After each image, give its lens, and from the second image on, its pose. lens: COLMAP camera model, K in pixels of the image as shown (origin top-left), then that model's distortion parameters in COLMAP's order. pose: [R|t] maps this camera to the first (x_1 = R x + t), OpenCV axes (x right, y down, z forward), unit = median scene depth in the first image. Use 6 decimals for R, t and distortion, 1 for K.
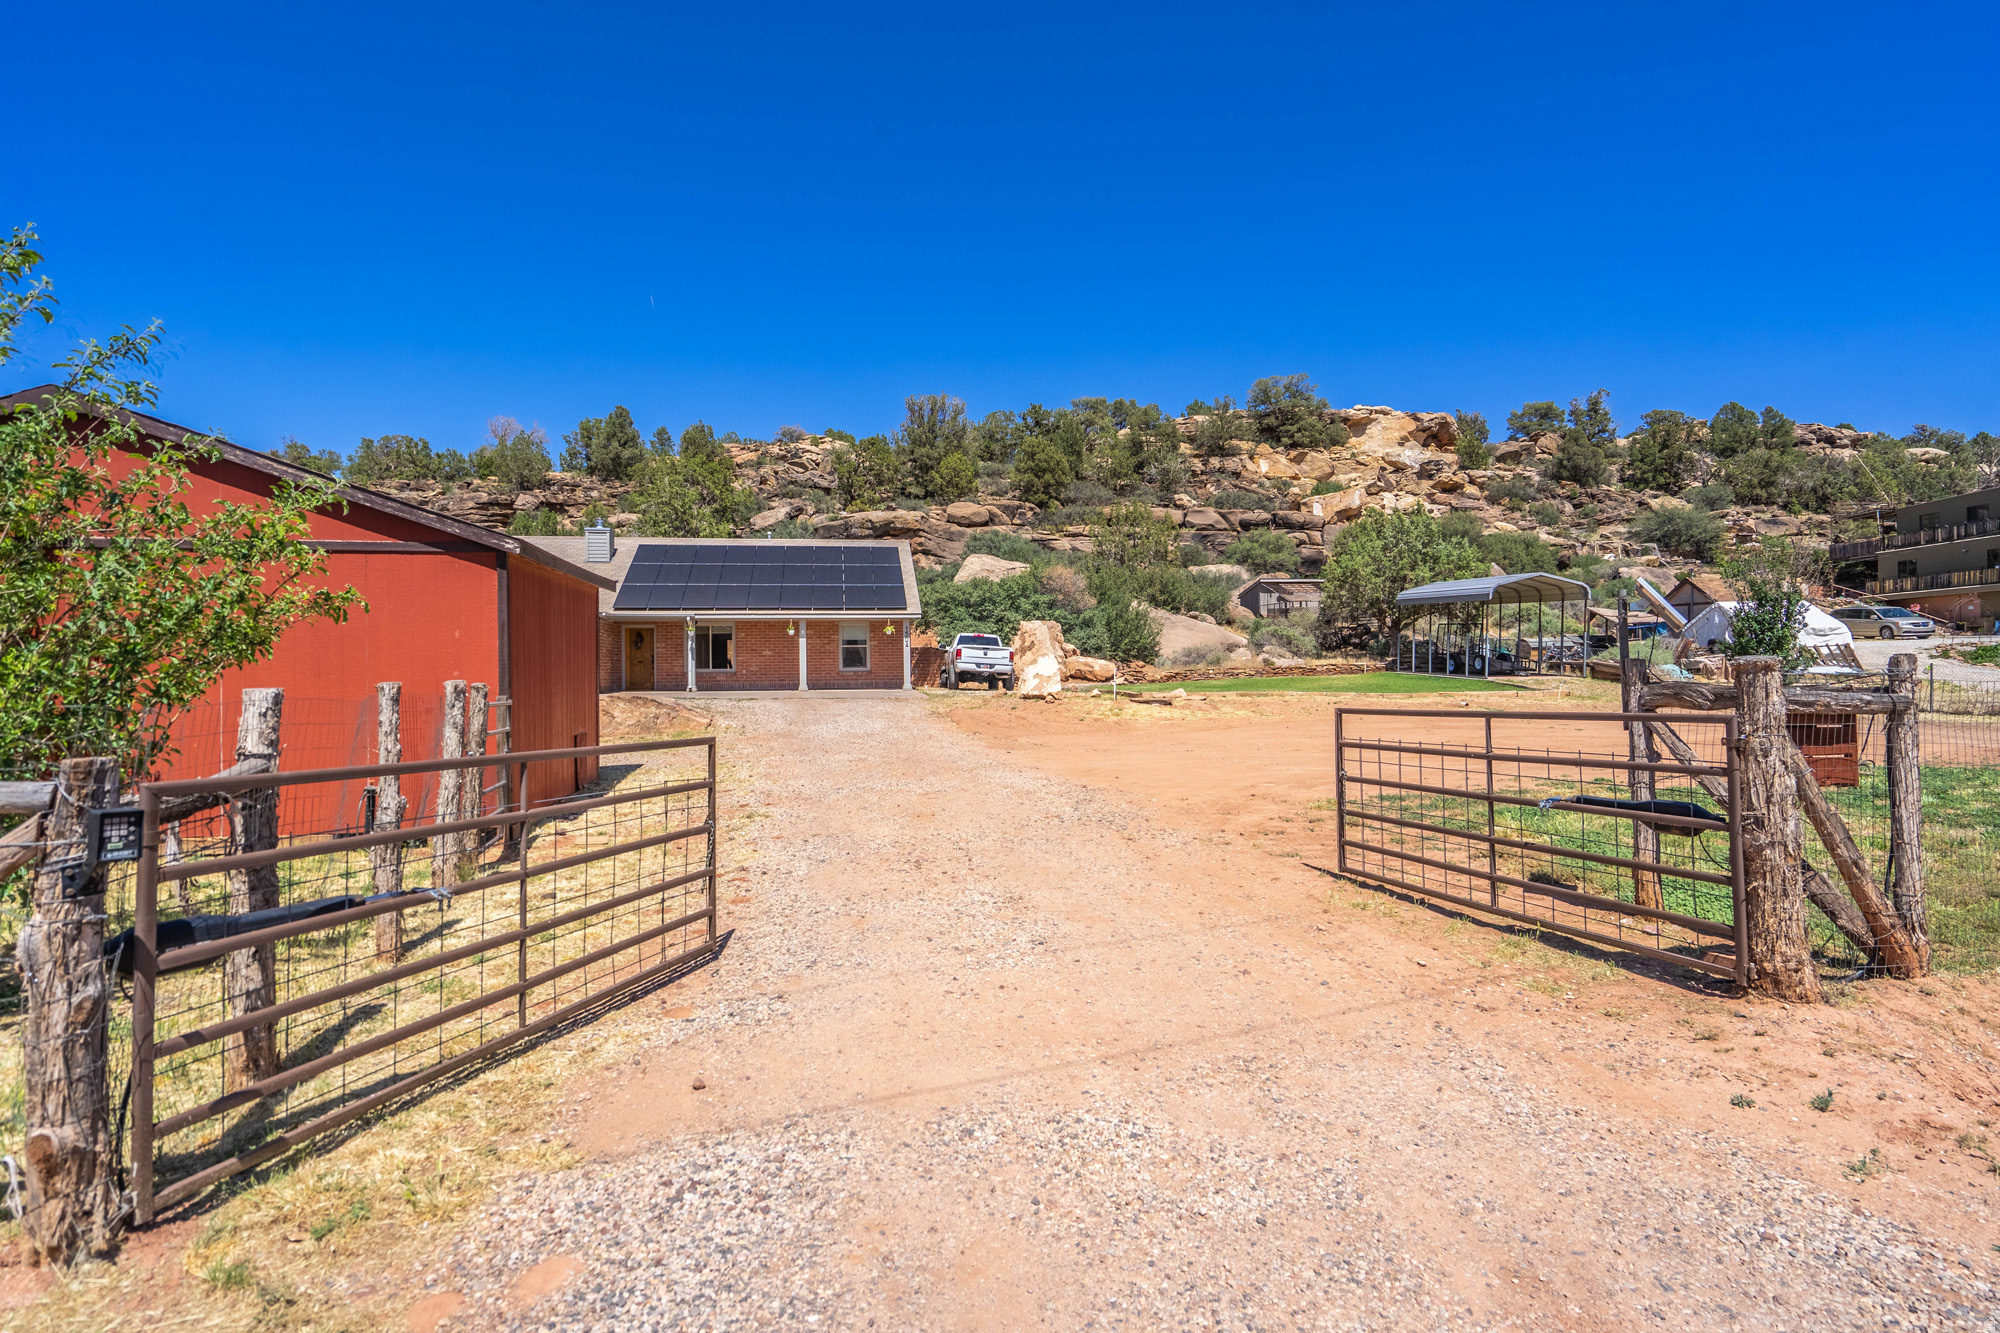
lens RADIAL K [[946.9, 0, 999.5], [0, 946.9, 663.8], [0, 0, 1]] dist [0.001215, 0.000307]
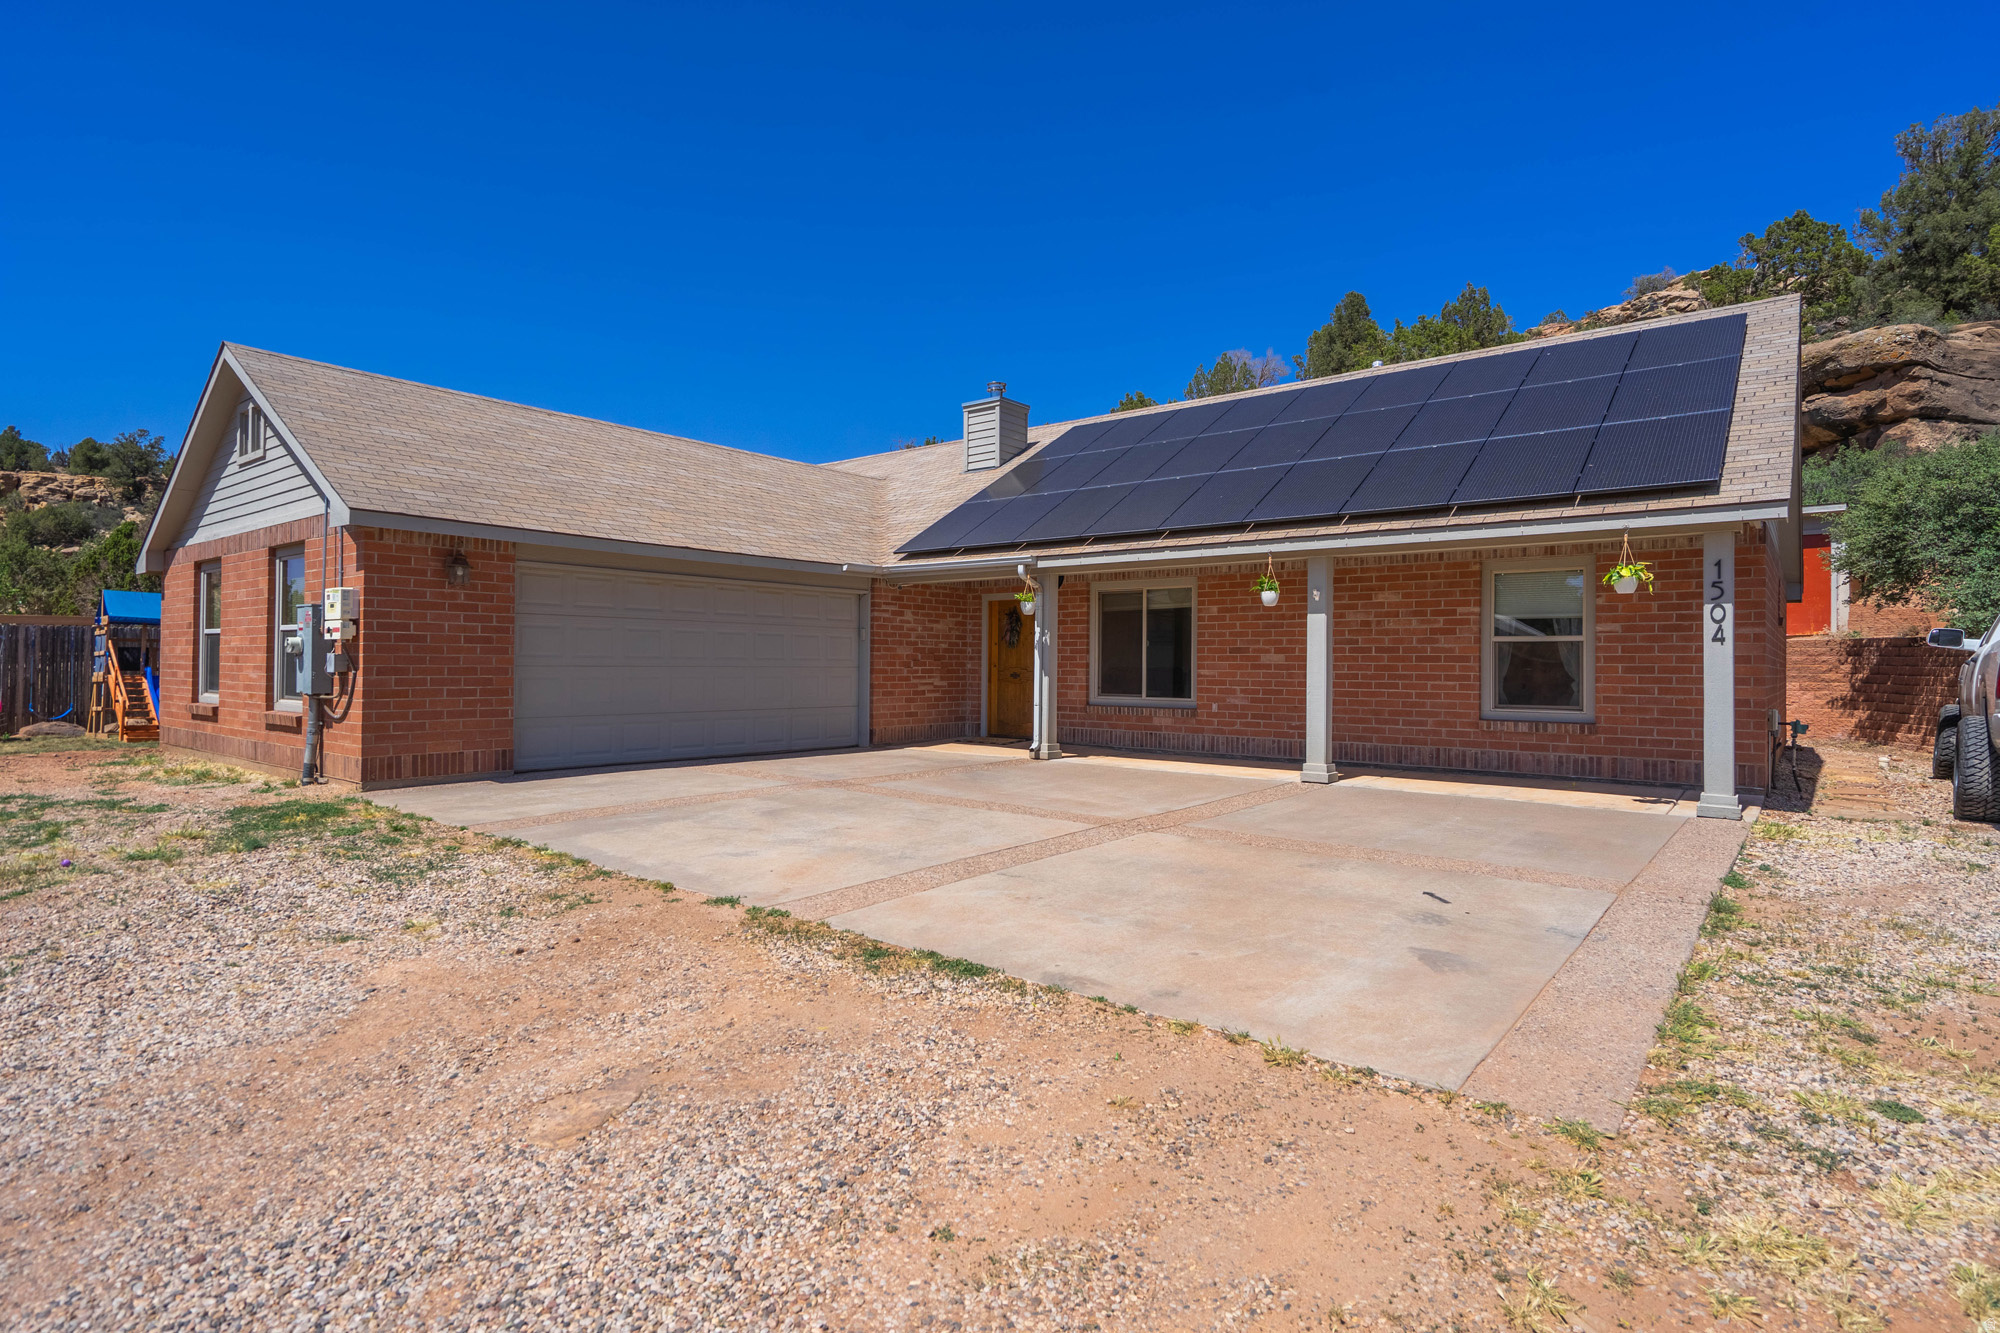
lens RADIAL K [[1012.8, 0, 997.7], [0, 1012.8, 659.2], [0, 0, 1]] dist [-0.000103, -0.000098]
pose [[0.662086, 0.010848, -0.749349, -0.022811], [-0.006228, 0.999940, 0.008972, -0.014145], [0.749402, -0.001273, 0.662115, 0.665409]]
